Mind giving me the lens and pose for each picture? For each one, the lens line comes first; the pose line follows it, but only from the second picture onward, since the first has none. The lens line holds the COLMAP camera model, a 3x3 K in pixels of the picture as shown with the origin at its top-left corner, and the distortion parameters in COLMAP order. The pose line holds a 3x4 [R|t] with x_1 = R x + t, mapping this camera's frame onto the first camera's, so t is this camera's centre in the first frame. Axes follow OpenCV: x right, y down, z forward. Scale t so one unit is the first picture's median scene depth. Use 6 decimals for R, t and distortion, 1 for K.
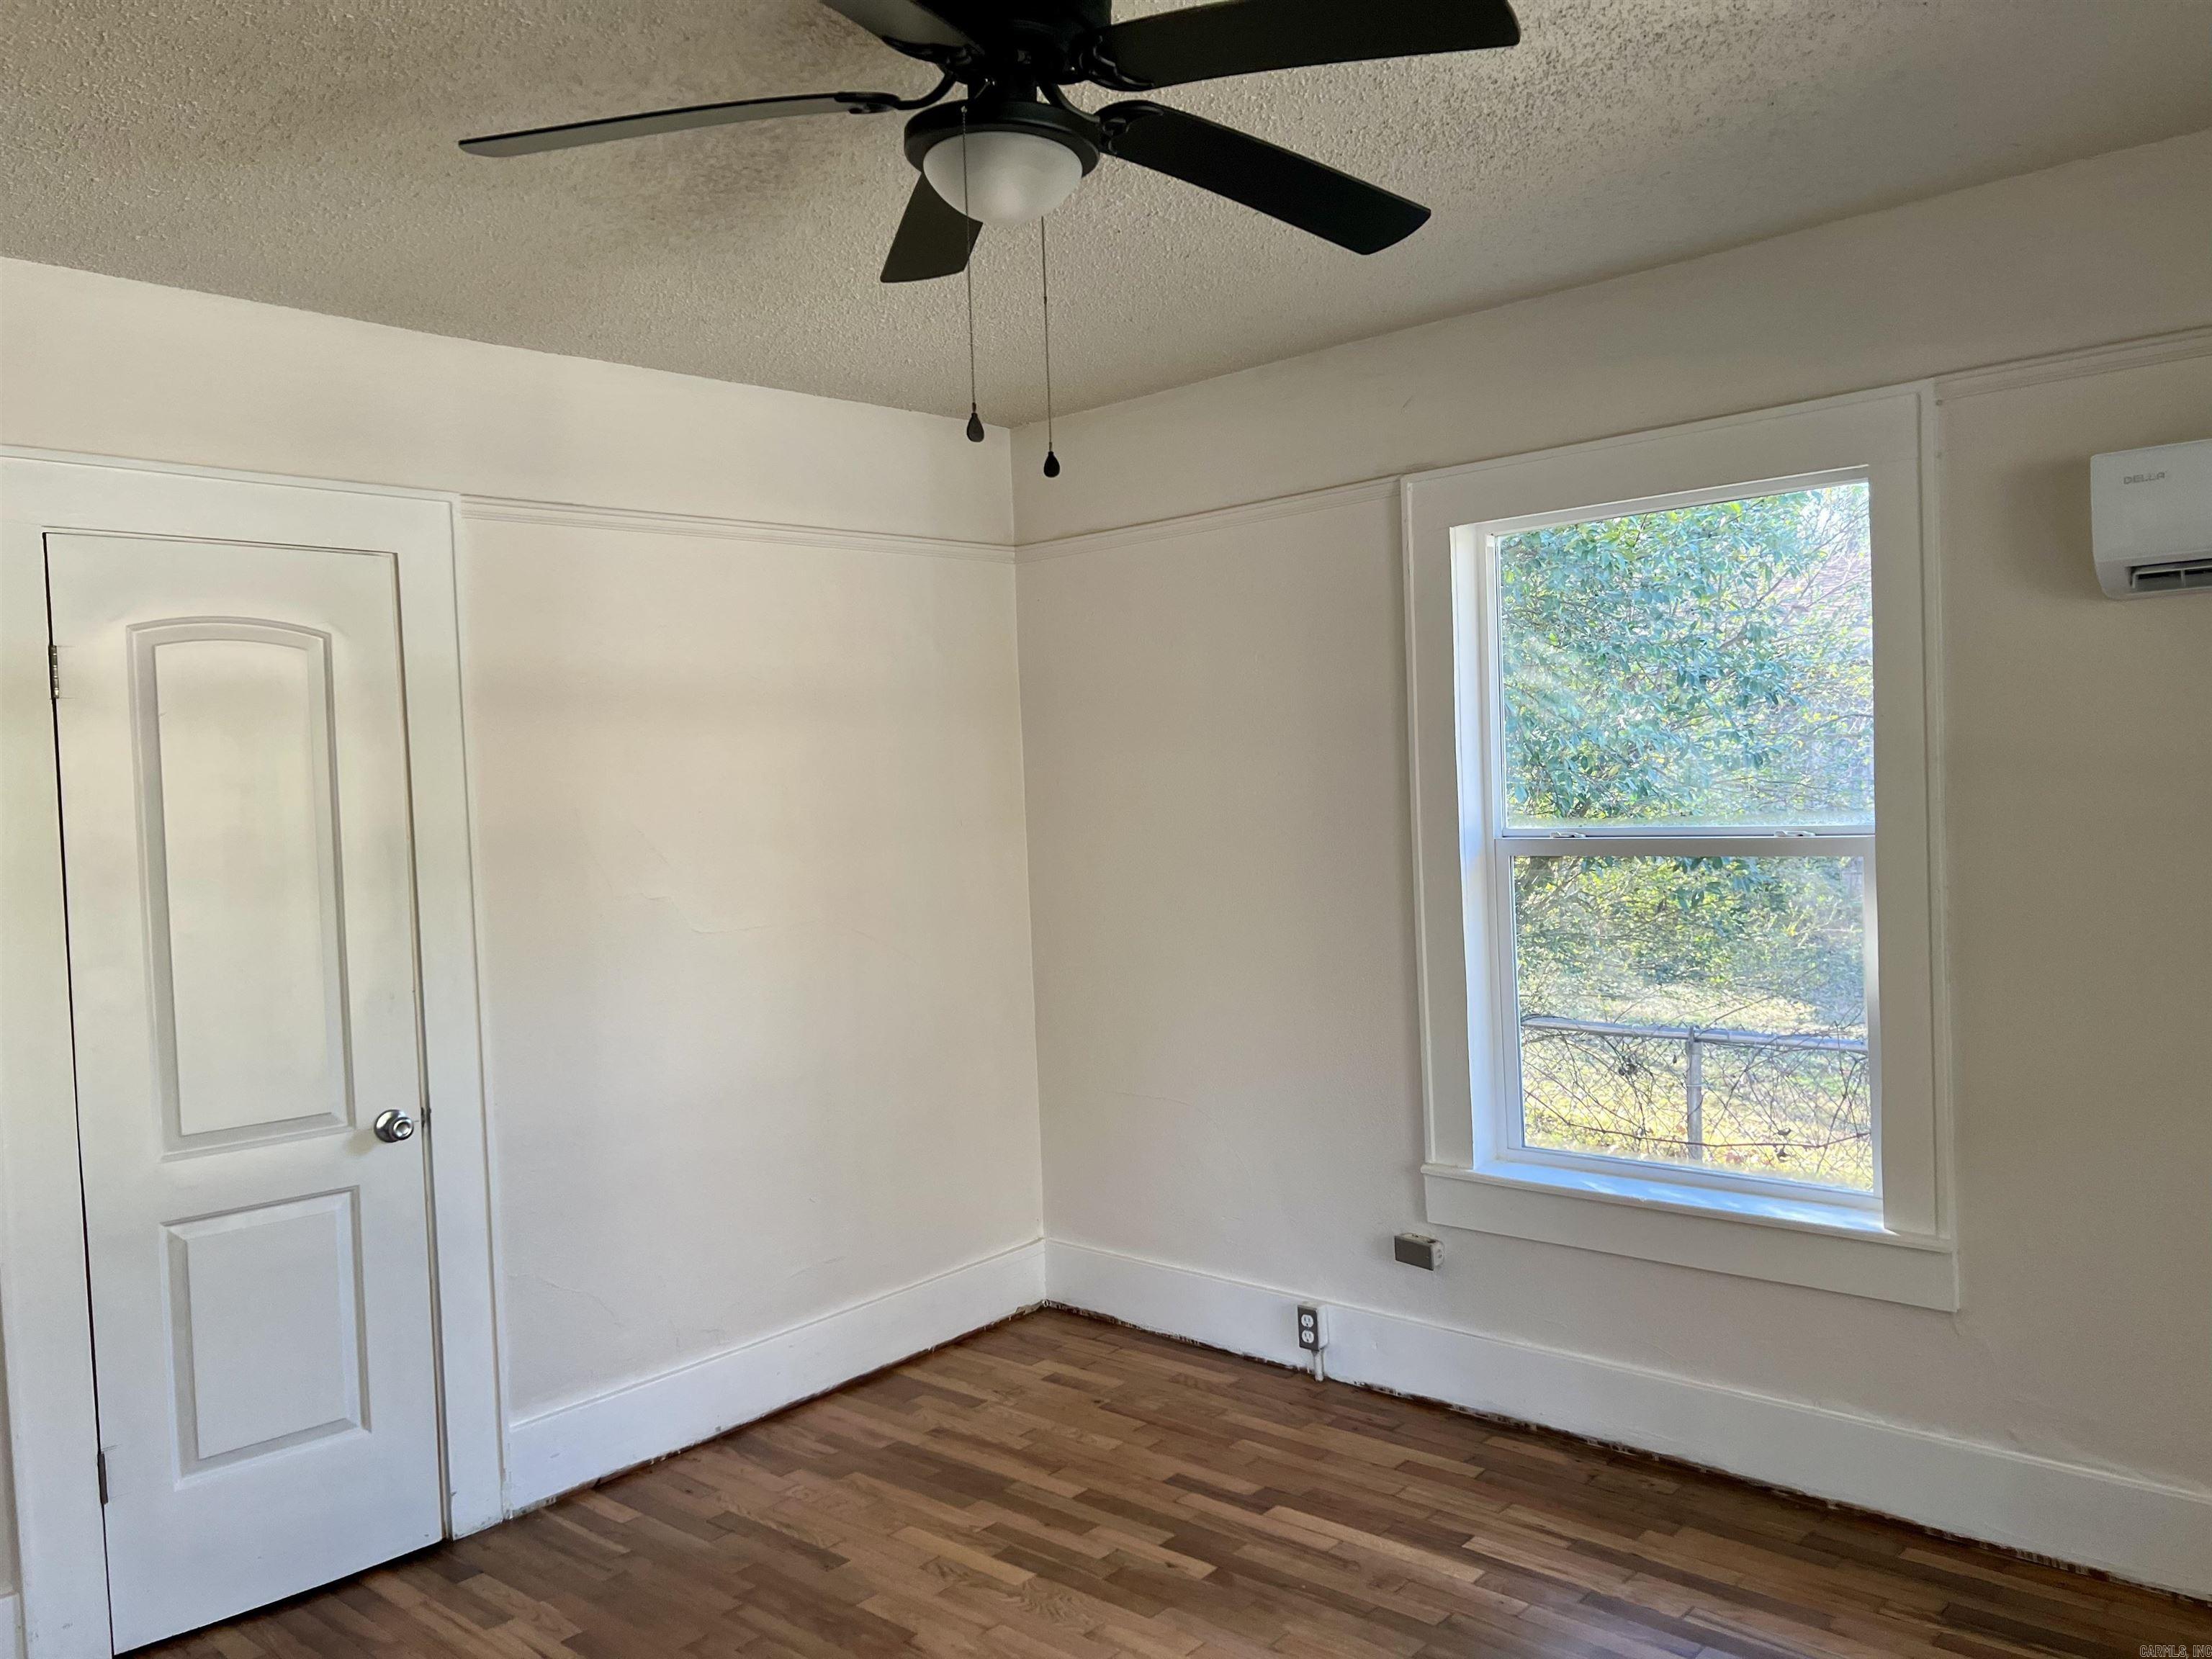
lens RADIAL K [[1677.5, 0, 1106.0], [0, 1677.5, 829.5], [0, 0, 1]] dist [0.060699, -0.042291]
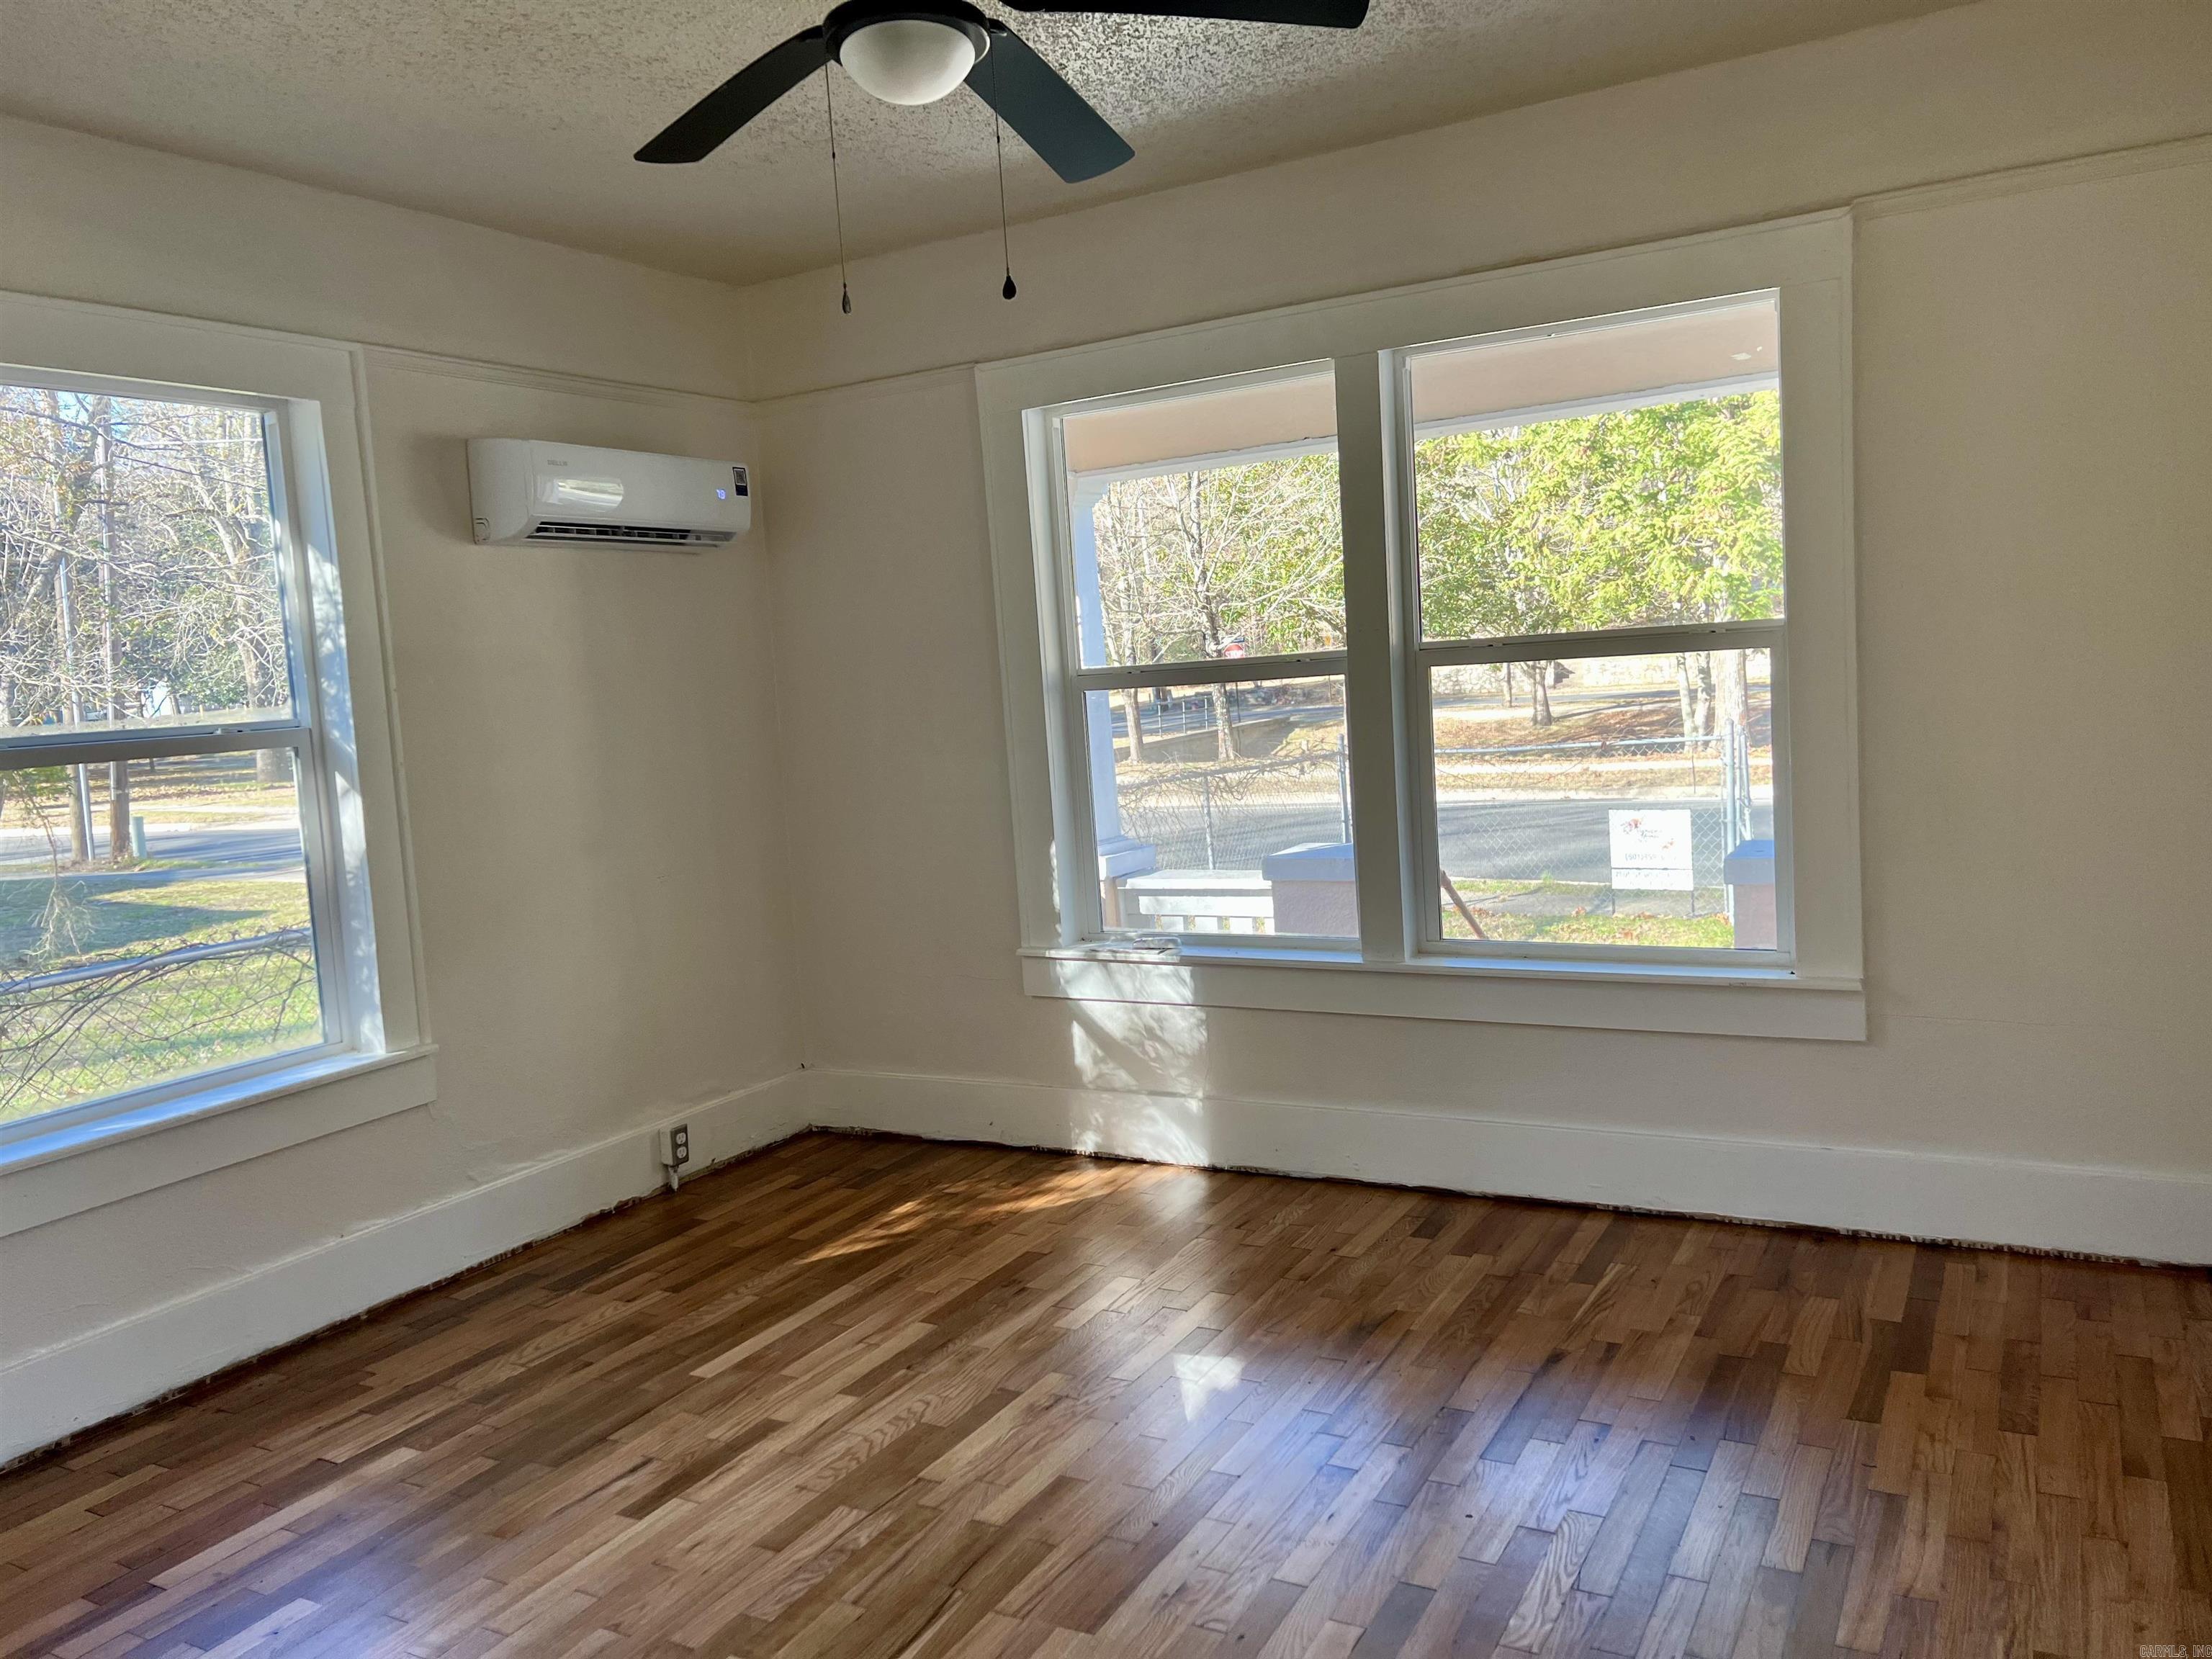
lens RADIAL K [[1677.5, 0, 1106.0], [0, 1677.5, 829.5], [0, 0, 1]] dist [0.060699, -0.042291]
pose [[-0.213046, -0.046562, 0.975932, -0.794180], [0.103363, 0.992184, 0.069901, 0.047989], [-0.971559, 0.115768, -0.206568, 0.735881]]
